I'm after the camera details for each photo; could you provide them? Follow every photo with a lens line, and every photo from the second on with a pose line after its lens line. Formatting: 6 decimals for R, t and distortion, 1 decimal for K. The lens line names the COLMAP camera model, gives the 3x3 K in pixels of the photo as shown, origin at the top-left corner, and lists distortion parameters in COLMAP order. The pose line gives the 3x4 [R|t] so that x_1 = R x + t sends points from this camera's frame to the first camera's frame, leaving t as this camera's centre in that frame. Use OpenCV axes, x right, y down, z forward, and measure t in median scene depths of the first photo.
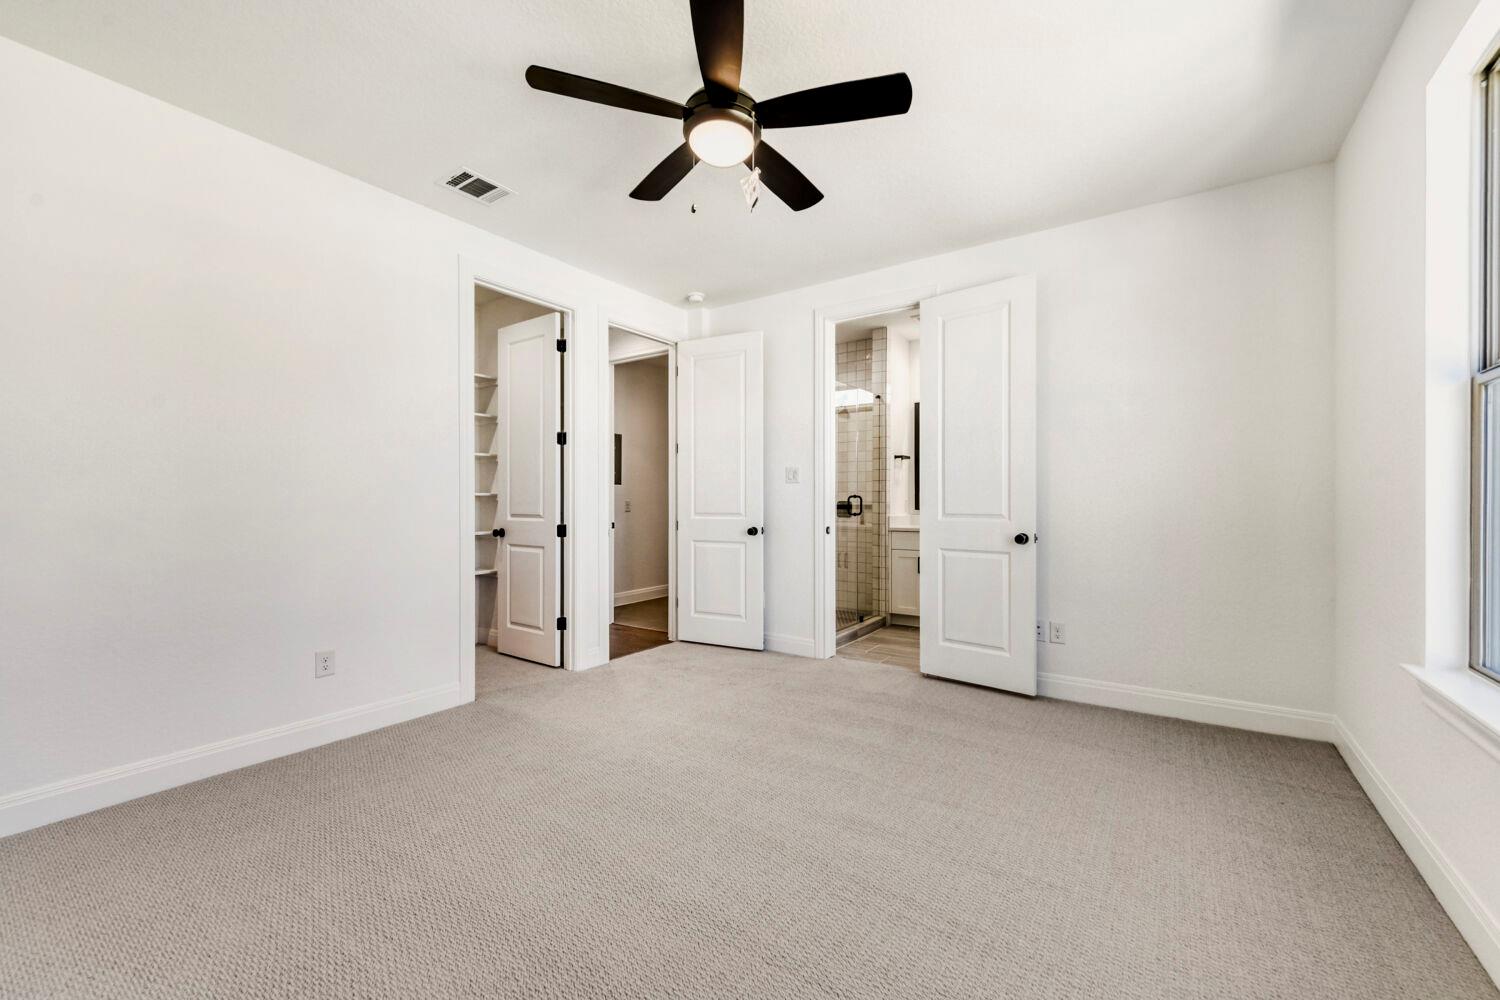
lens RADIAL K [[595.5, 0, 748.5], [0, 595.5, 503.4], [0, 0, 1]] dist [0.001163, 0.000123]
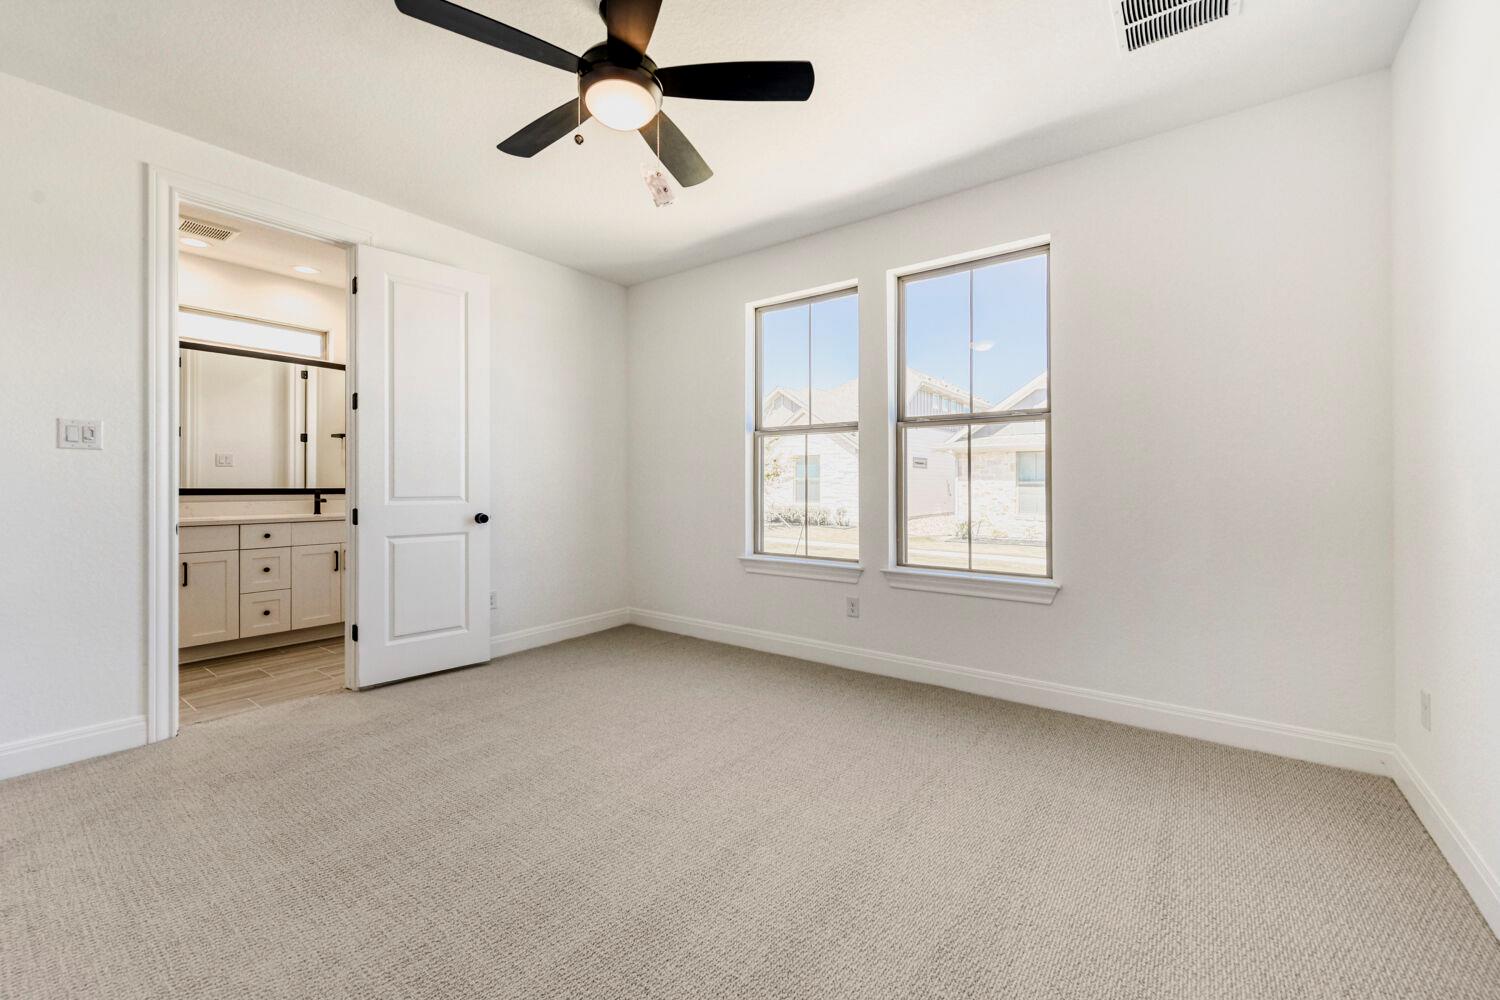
lens RADIAL K [[595.5, 0, 751.1], [0, 595.5, 488.3], [0, 0, 1]] dist [0.001163, 0.000123]
pose [[0.021673, -0.002340, 0.999762, -0.549212], [0.005817, 0.999981, 0.002214, 0.005154], [-0.999748, 0.005768, 0.021686, 0.440782]]
